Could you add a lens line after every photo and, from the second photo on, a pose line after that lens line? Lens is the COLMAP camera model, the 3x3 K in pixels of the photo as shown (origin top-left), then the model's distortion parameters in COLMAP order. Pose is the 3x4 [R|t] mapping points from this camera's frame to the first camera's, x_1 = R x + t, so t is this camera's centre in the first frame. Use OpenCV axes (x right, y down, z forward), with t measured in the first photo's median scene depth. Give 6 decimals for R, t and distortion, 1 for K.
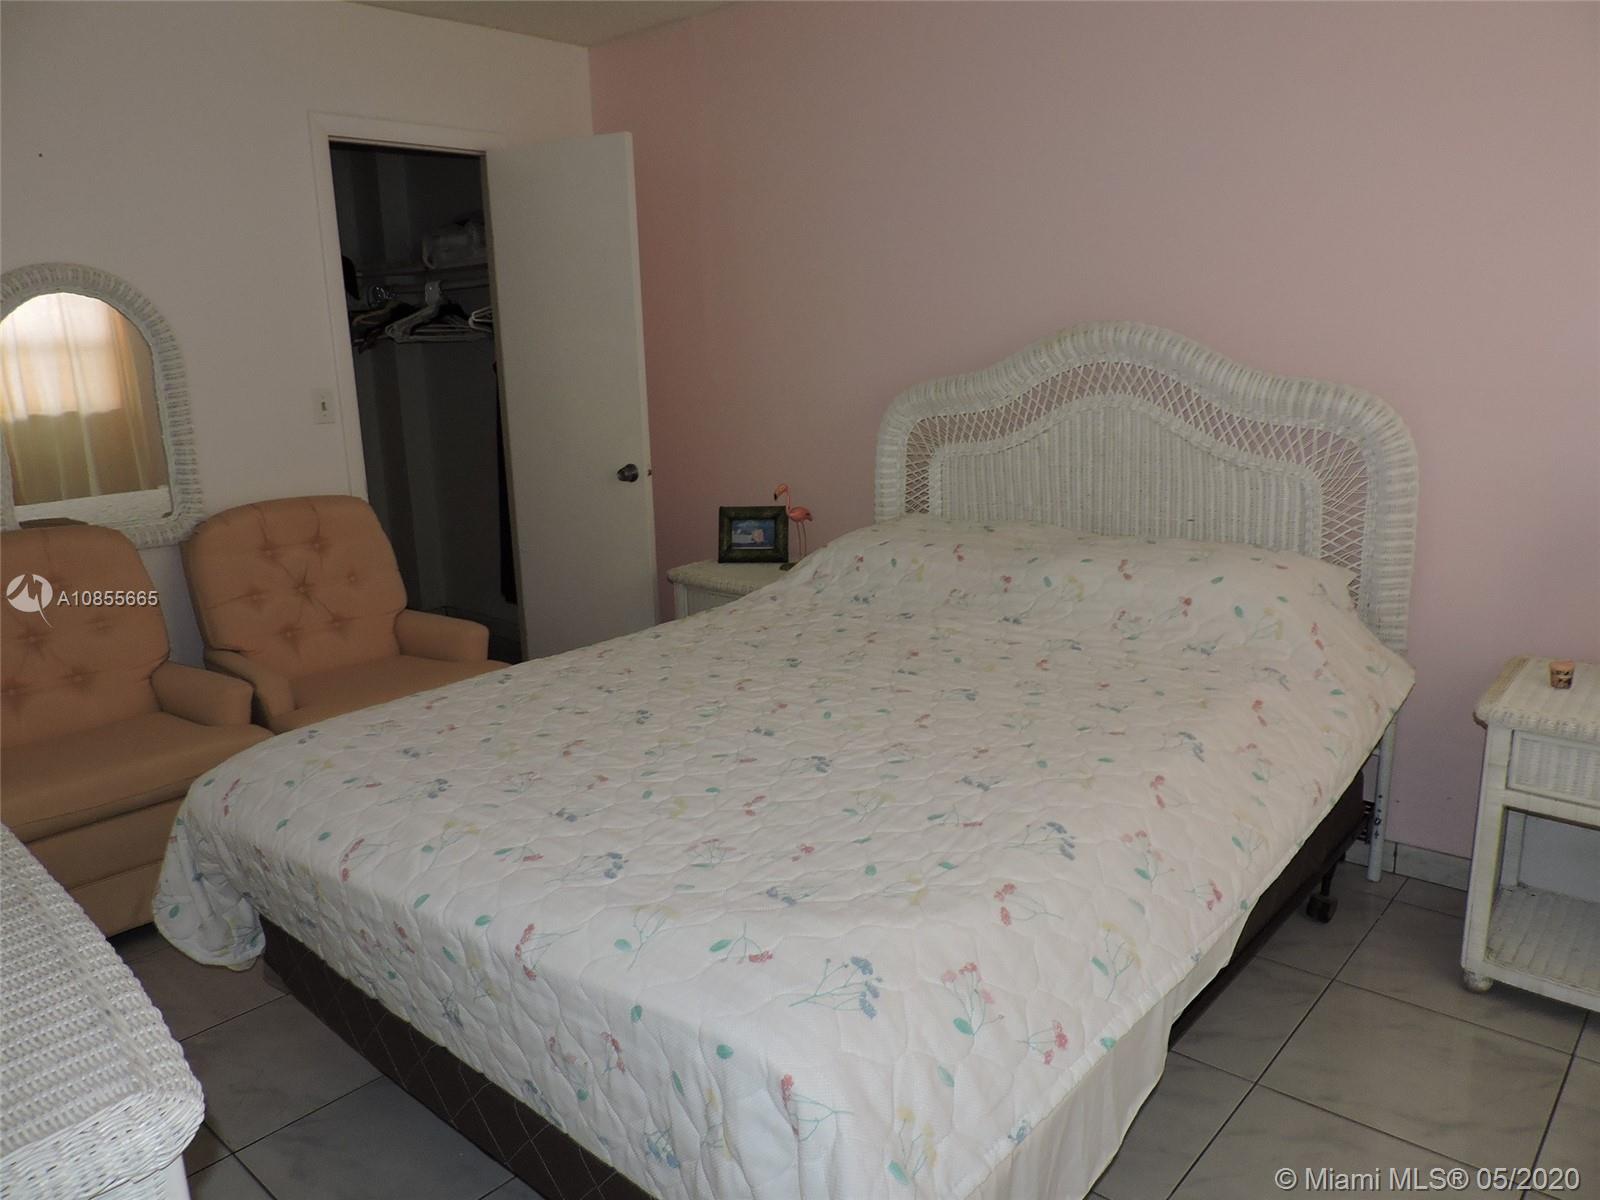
lens RADIAL K [[1142.6, 0, 800.0], [0, 1142.6, 600.0], [0, 0, 1]] dist [-0.015533, -0.003788]
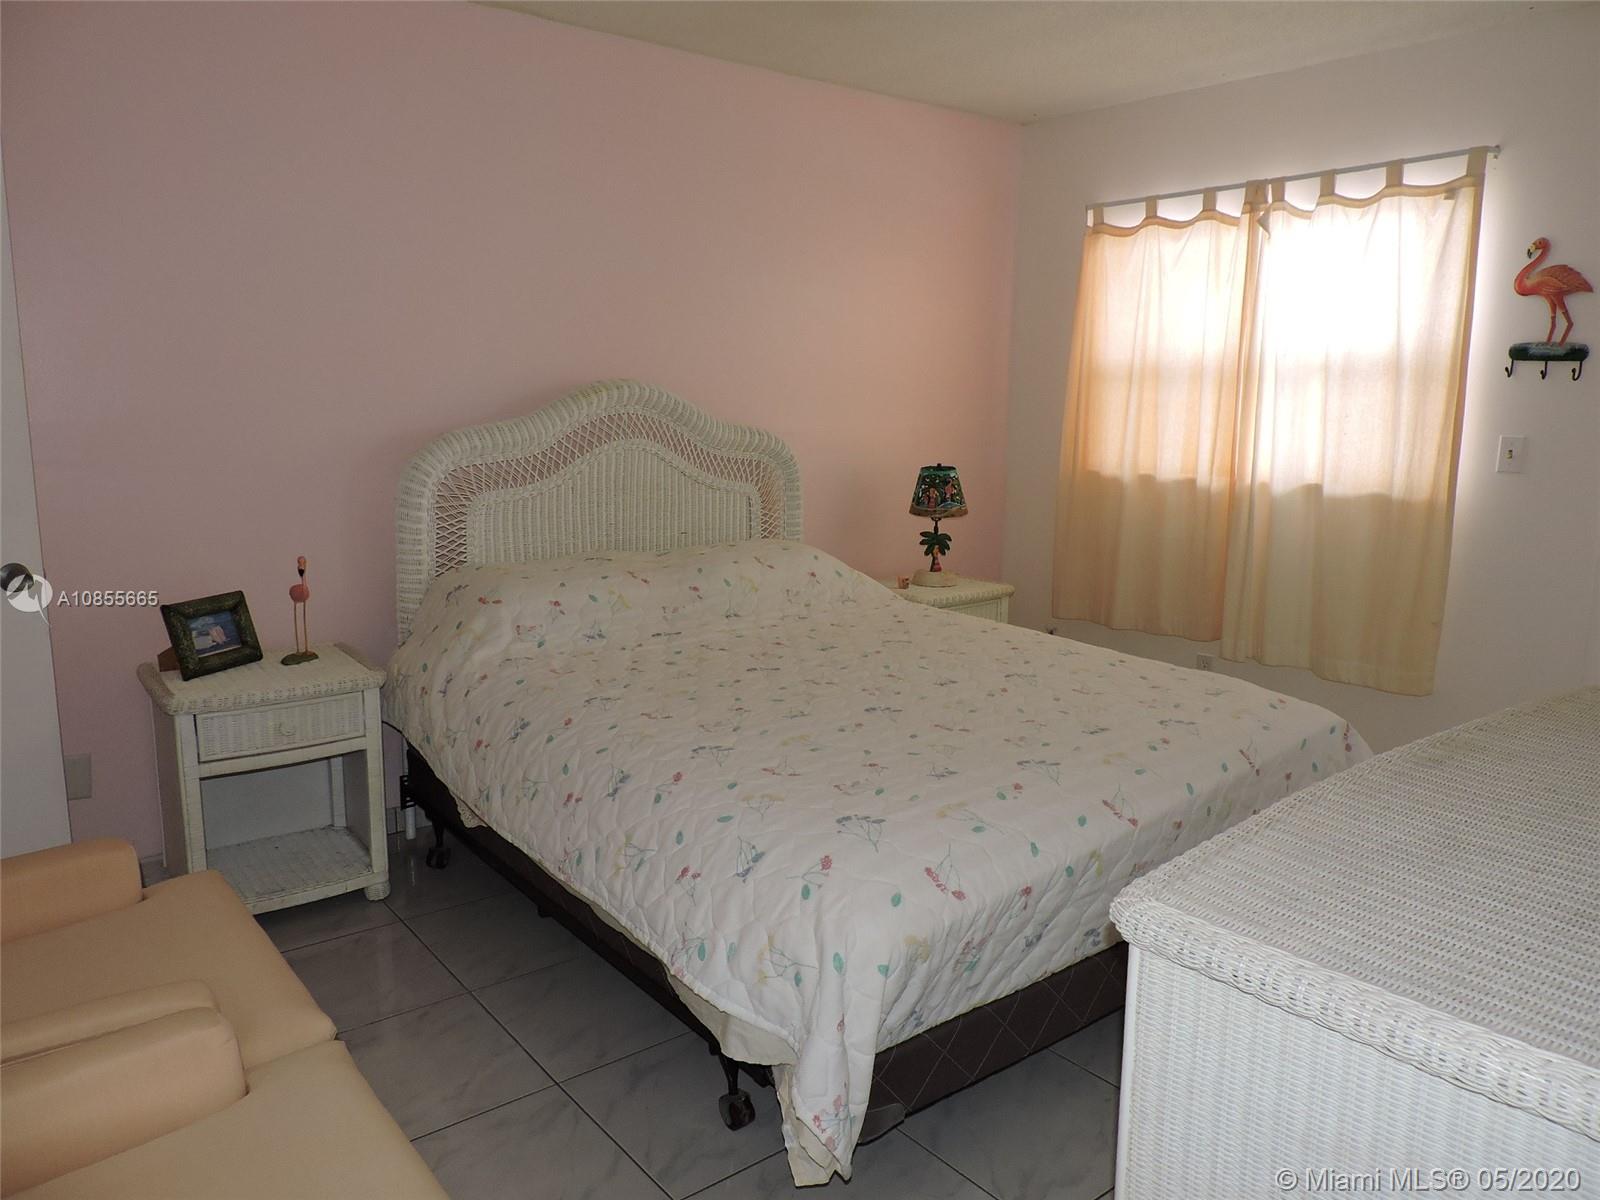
lens RADIAL K [[1147.6, 0, 800.0], [0, 1147.6, 600.0], [0, 0, 1]] dist [-0.016308, -0.001254]
pose [[0.174928, -0.133946, 0.975427, -0.855327], [0.207652, 0.973438, 0.096434, -0.086793], [-0.962435, 0.185680, 0.198095, 0.576245]]
